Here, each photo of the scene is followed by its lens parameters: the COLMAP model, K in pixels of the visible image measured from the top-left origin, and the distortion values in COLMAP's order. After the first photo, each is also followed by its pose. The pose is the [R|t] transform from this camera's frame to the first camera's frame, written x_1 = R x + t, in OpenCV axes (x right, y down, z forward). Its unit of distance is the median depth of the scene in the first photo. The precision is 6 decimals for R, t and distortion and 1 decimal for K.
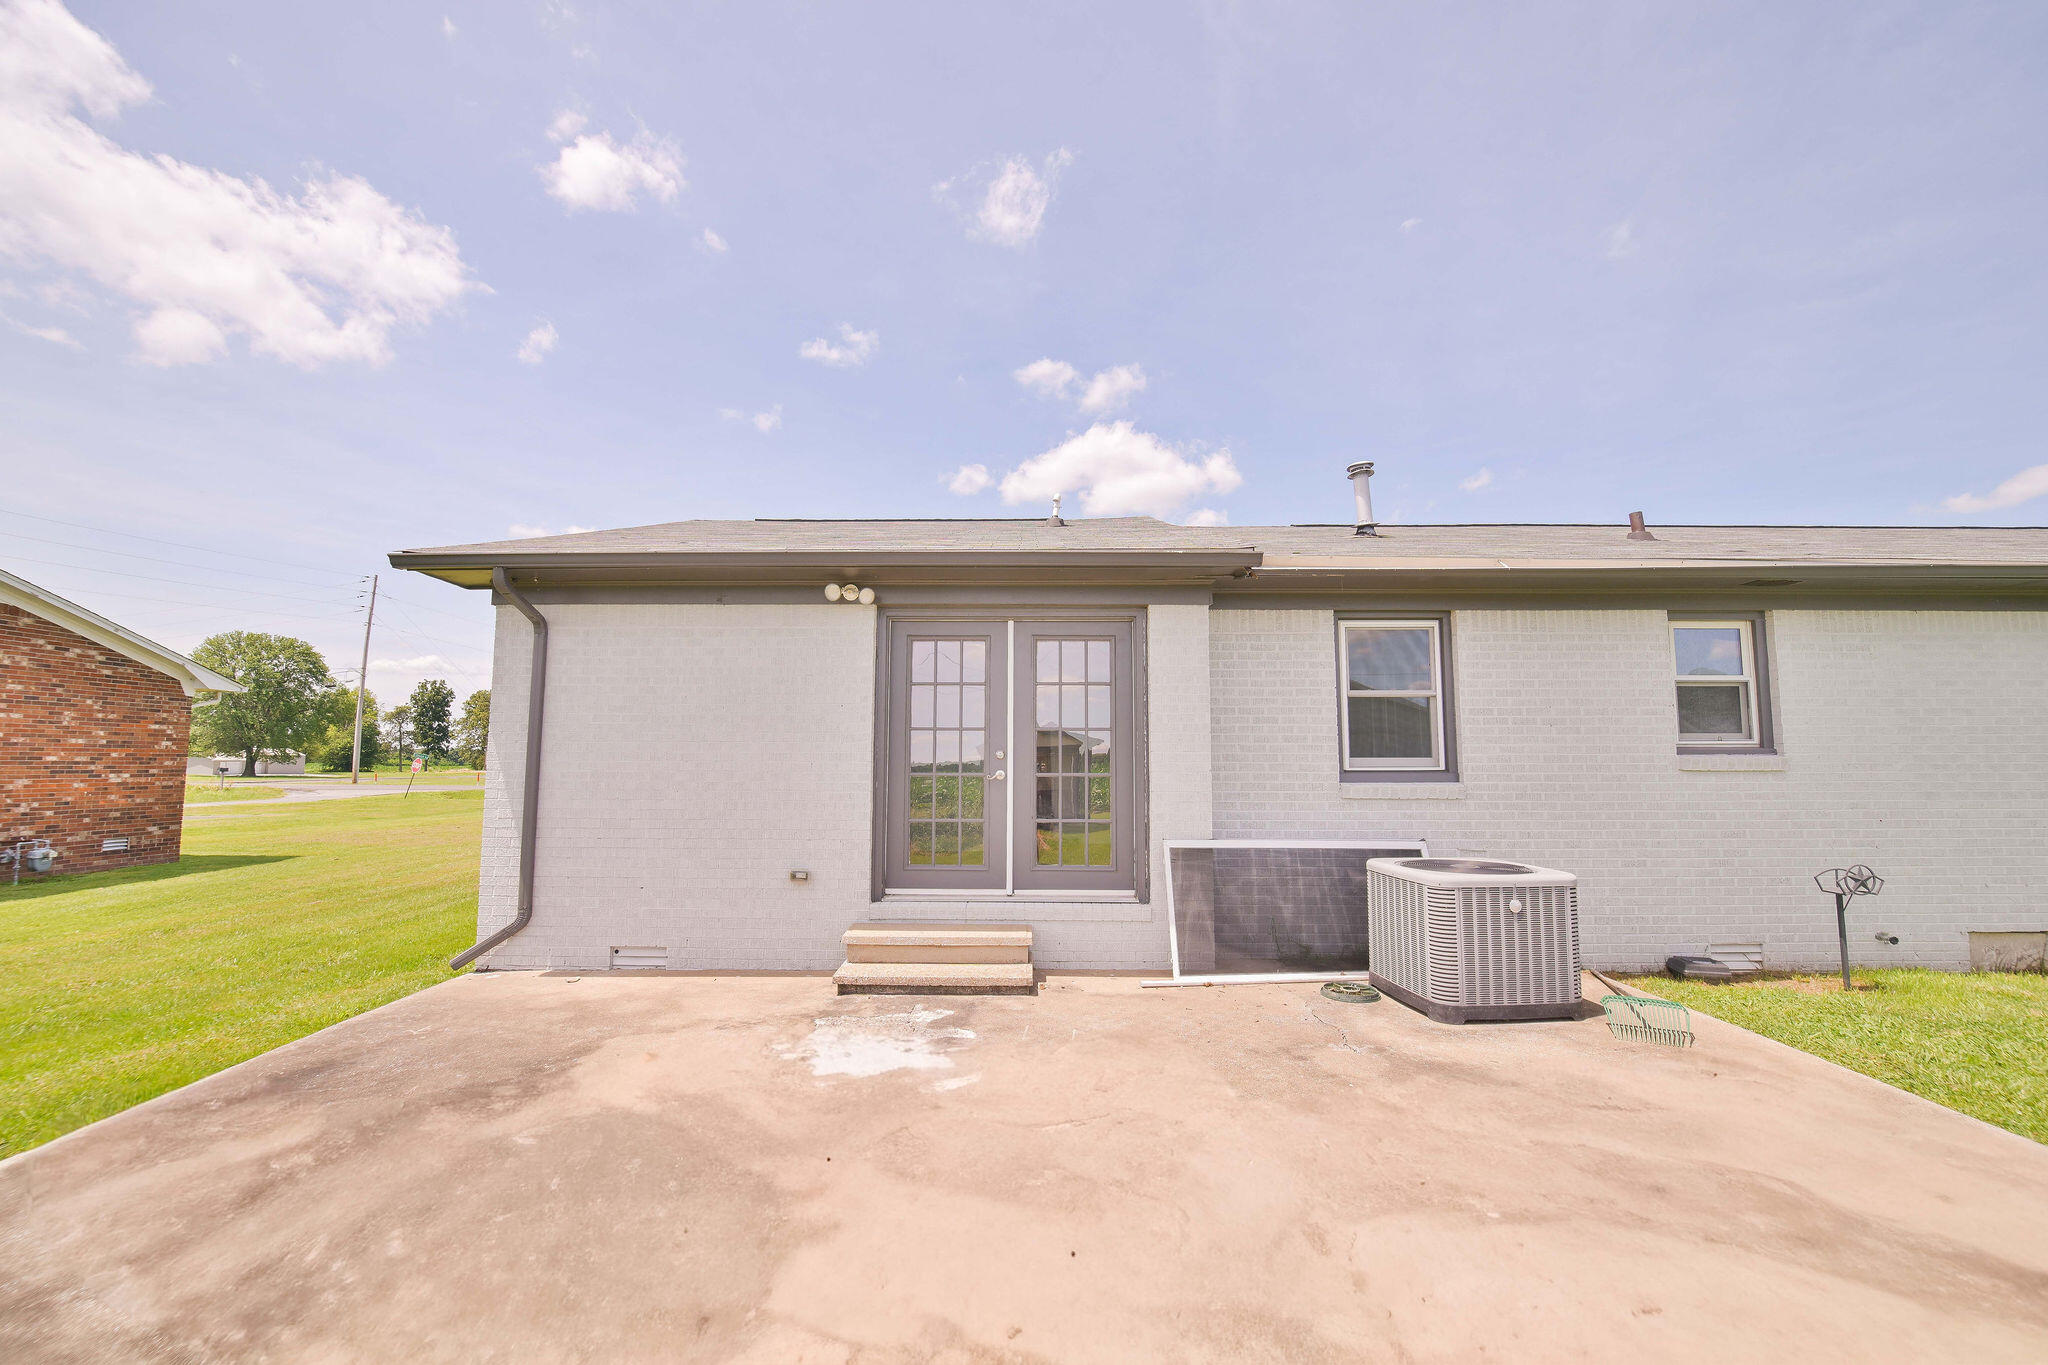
lens RADIAL K [[851.1, 0, 1024.0], [0, 851.1, 682.5], [0, 0, 1]] dist [-0.014505, 0.000054]
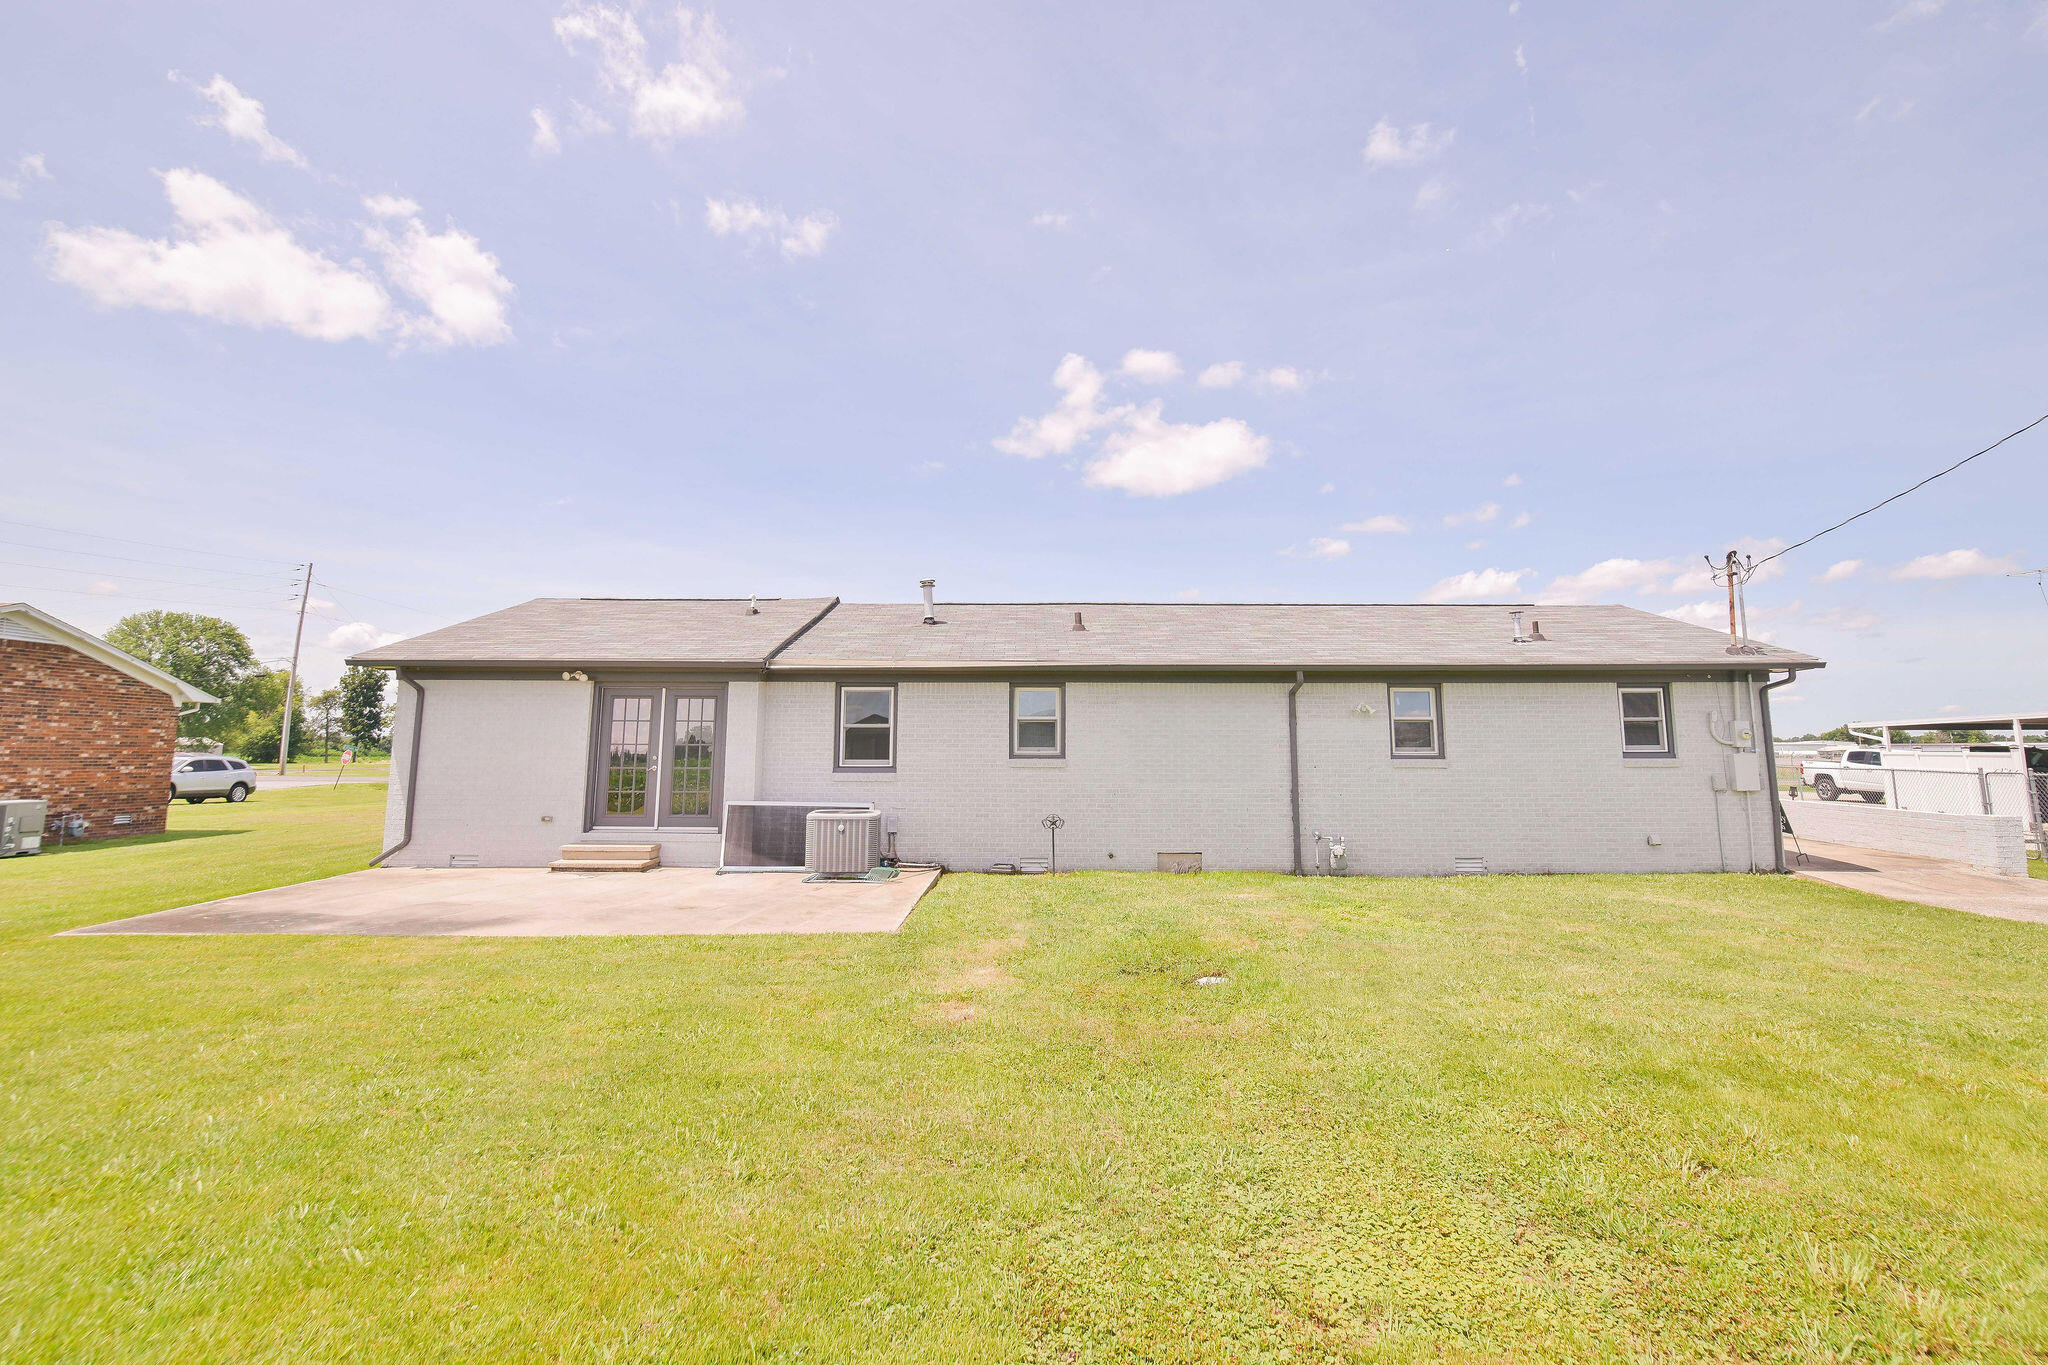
lens RADIAL K [[950.4, 0, 1032.0], [0, 950.4, 616.7], [0, 0, 1]] dist [-0.010911, -0.000037]
pose [[0.999994, 0.000724, 0.003464, 0.388872], [-0.000557, 0.998852, -0.047900, -0.063030], [-0.003495, 0.047898, 0.998846, -0.558570]]
